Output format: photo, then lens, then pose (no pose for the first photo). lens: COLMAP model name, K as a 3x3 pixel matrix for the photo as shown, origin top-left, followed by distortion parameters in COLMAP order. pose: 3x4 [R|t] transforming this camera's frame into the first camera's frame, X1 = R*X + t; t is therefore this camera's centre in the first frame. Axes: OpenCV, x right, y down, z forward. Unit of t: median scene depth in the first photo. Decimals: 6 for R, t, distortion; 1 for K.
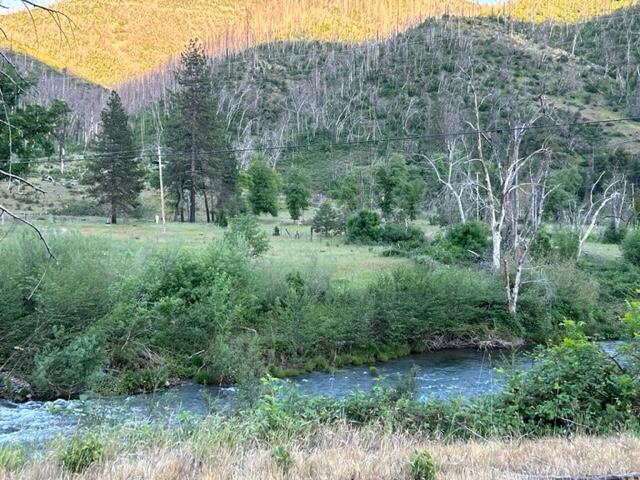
lens RADIAL K [[752.9, 0, 320.0], [0, 752.9, 240.0], [0, 0, 1]] dist [-0.000879, 0.000487]
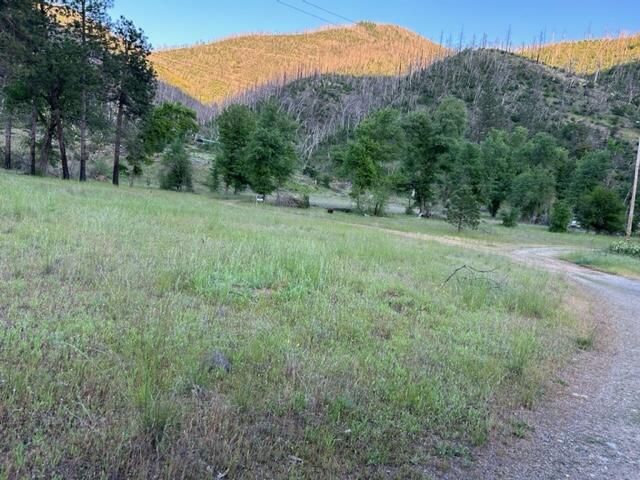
lens RADIAL K [[484.2, 0, 316.1], [0, 484.2, 241.3], [0, 0, 1]] dist [0.043665, -0.033021]
pose [[0.990315, 0.099138, -0.097204, 0.018636], [-0.095536, 0.994579, 0.041046, -0.004085], [0.100747, -0.031362, 0.994418, 0.250773]]
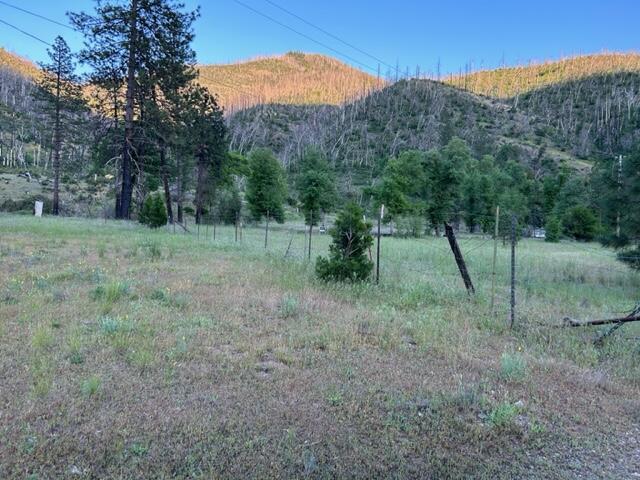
lens RADIAL K [[484.2, 0, 316.1], [0, 484.2, 241.3], [0, 0, 1]] dist [0.043665, -0.033021]
pose [[0.999146, 0.031808, 0.026376, -0.015965], [-0.031383, 0.999373, -0.016376, -0.002388], [-0.026881, 0.015534, 0.999518, 0.223540]]
